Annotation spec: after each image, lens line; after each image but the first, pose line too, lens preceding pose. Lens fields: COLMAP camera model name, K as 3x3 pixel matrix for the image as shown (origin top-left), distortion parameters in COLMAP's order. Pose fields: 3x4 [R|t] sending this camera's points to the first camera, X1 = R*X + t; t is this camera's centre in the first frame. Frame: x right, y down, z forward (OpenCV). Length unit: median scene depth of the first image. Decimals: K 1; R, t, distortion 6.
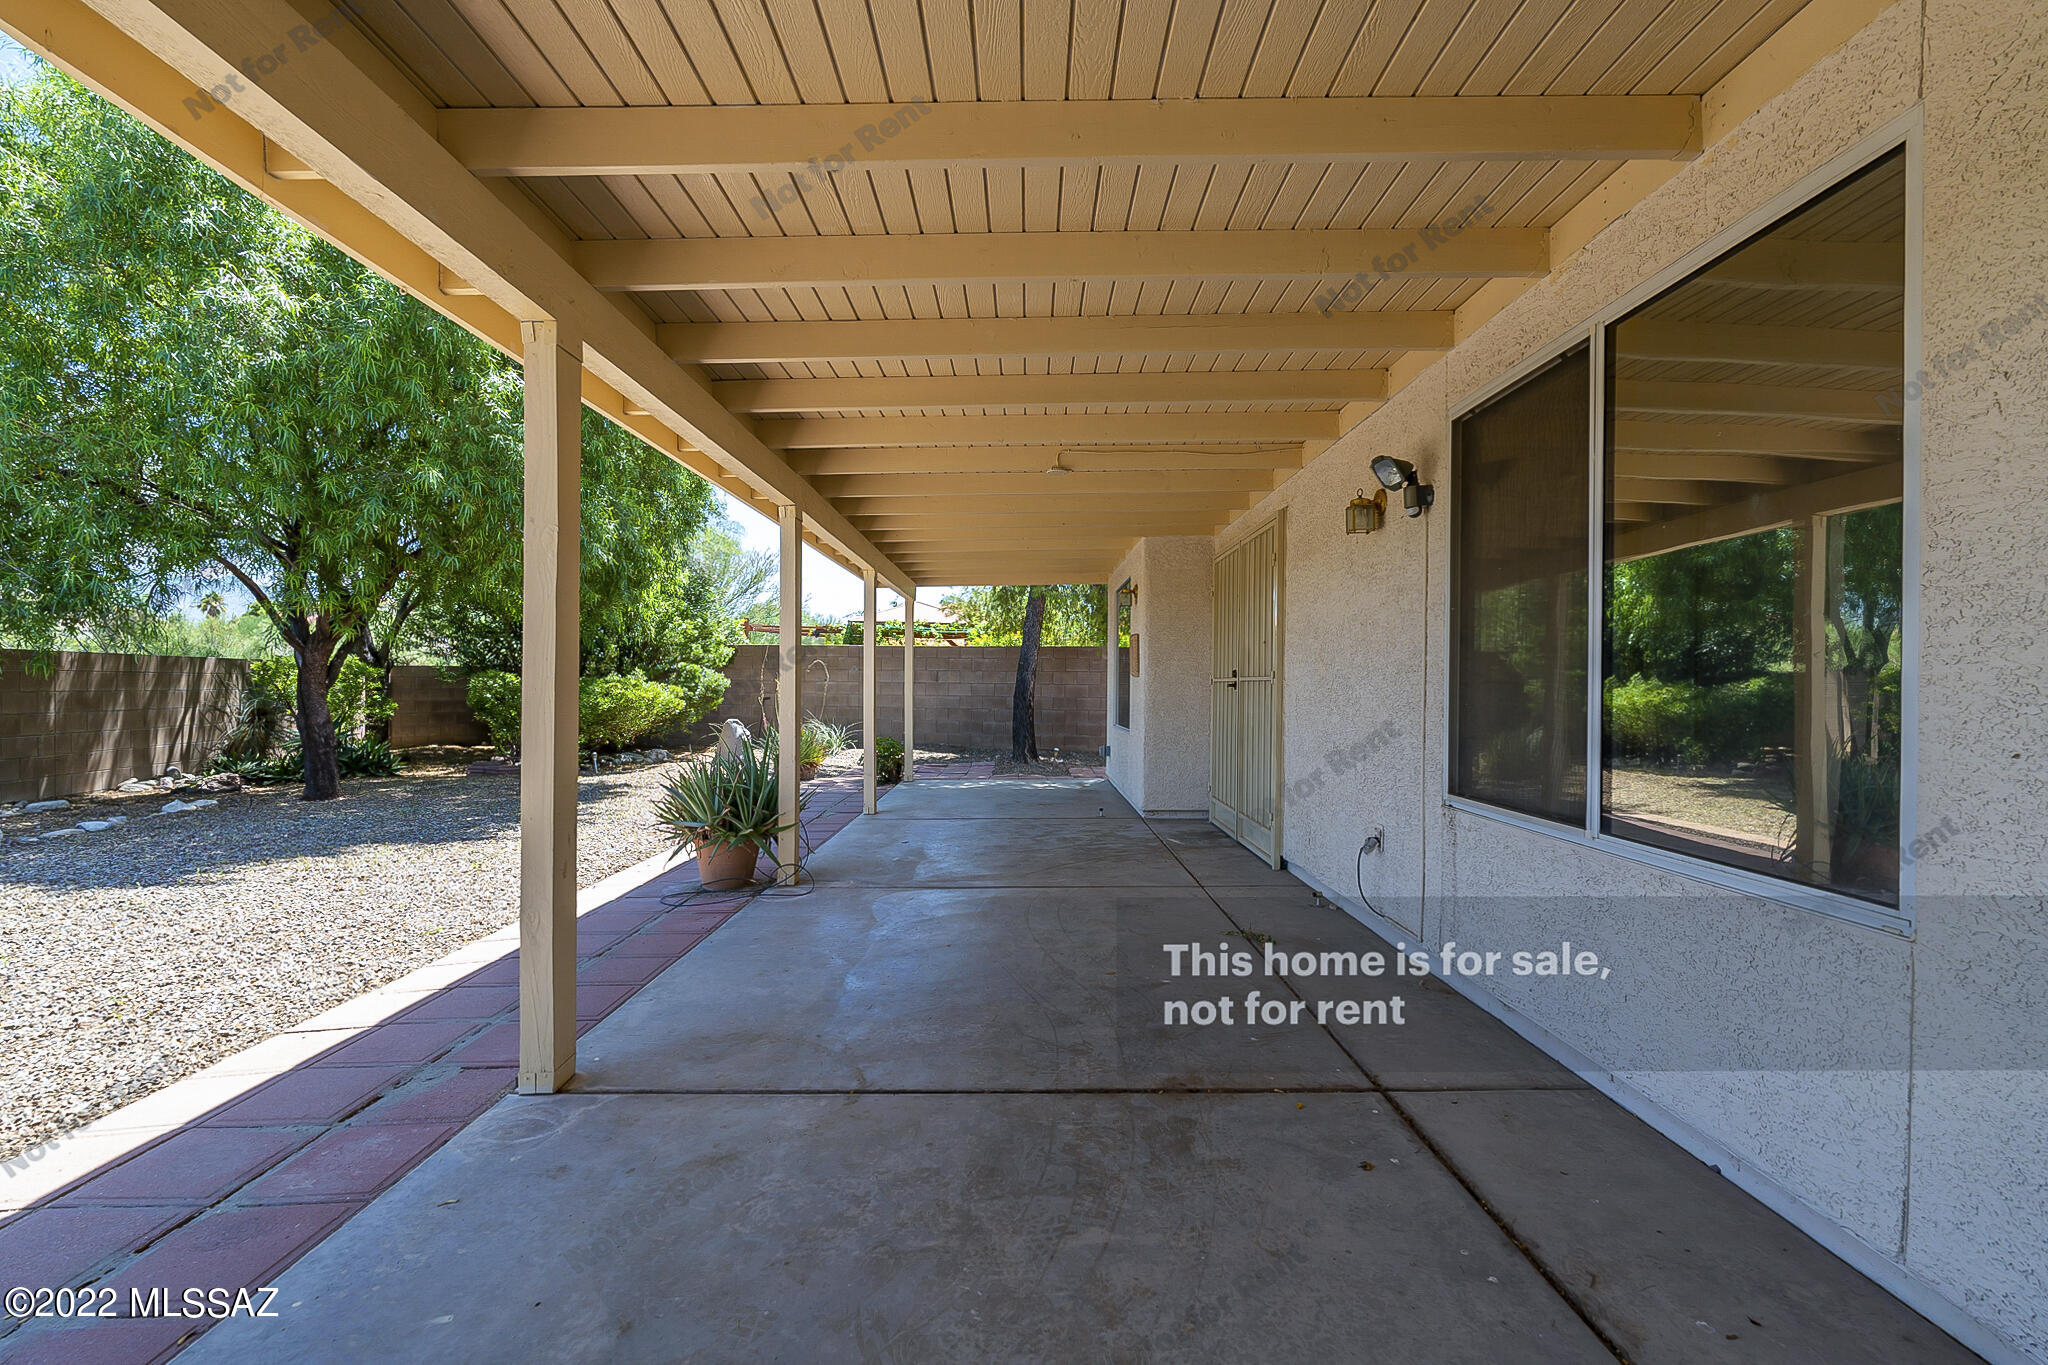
lens RADIAL K [[898.9, 0, 1036.8], [0, 898.9, 693.7], [0, 0, 1]] dist [0.000635, 0.000150]
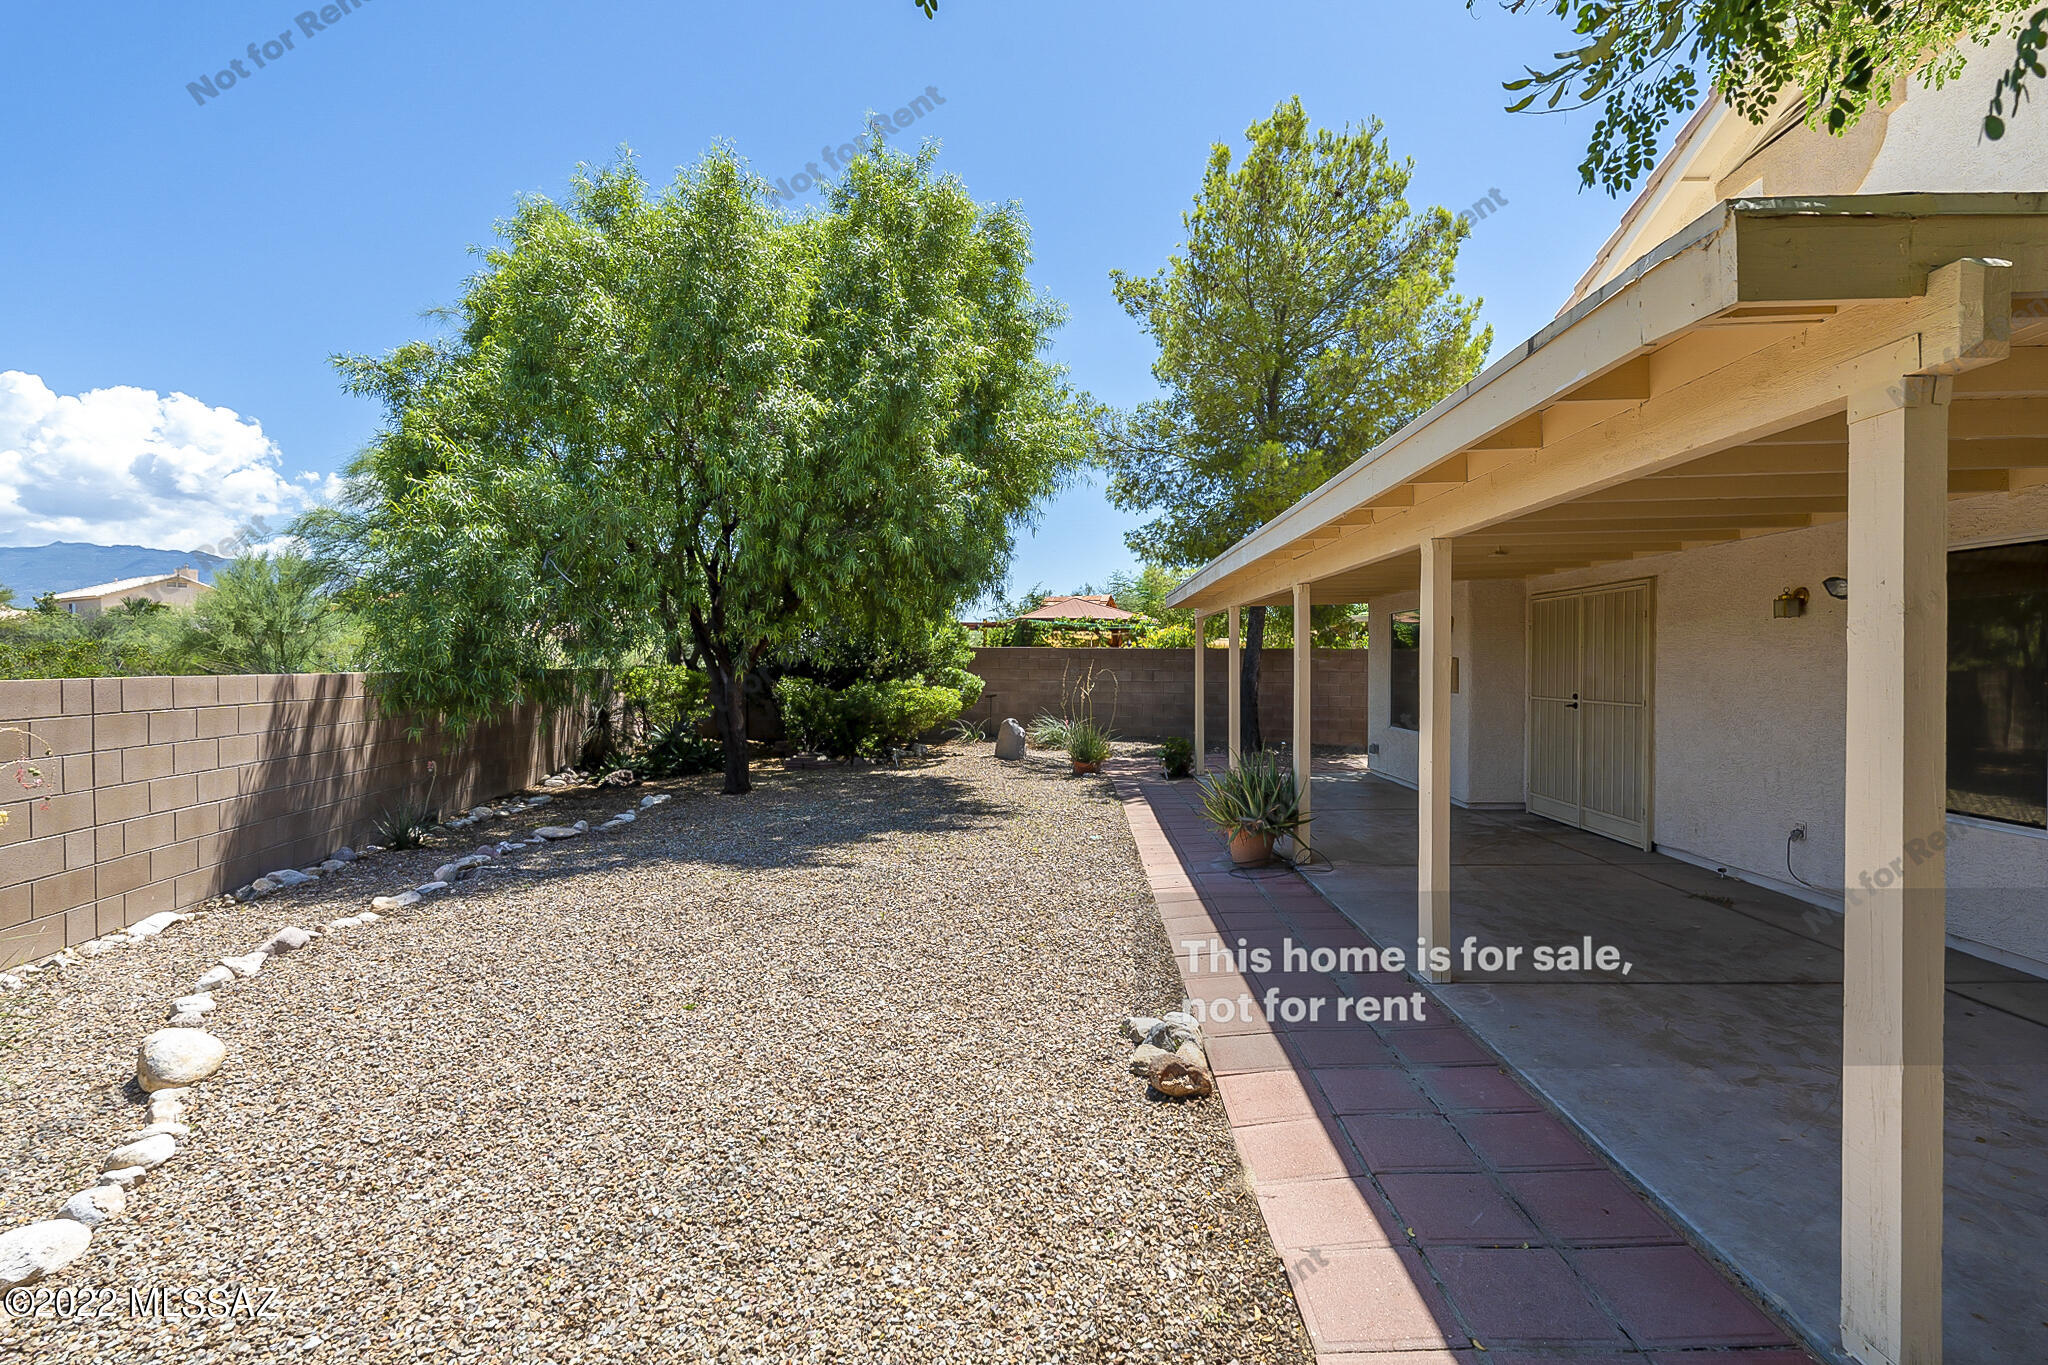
lens RADIAL K [[898.9, 0, 1074.0], [0, 898.9, 679.2], [0, 0, 1]] dist [0.000635, 0.000150]
pose [[0.999826, -0.005605, -0.017819, -0.405223], [0.005768, 0.999942, 0.009109, -0.054572], [0.017766, -0.009210, 0.999800, -0.247482]]
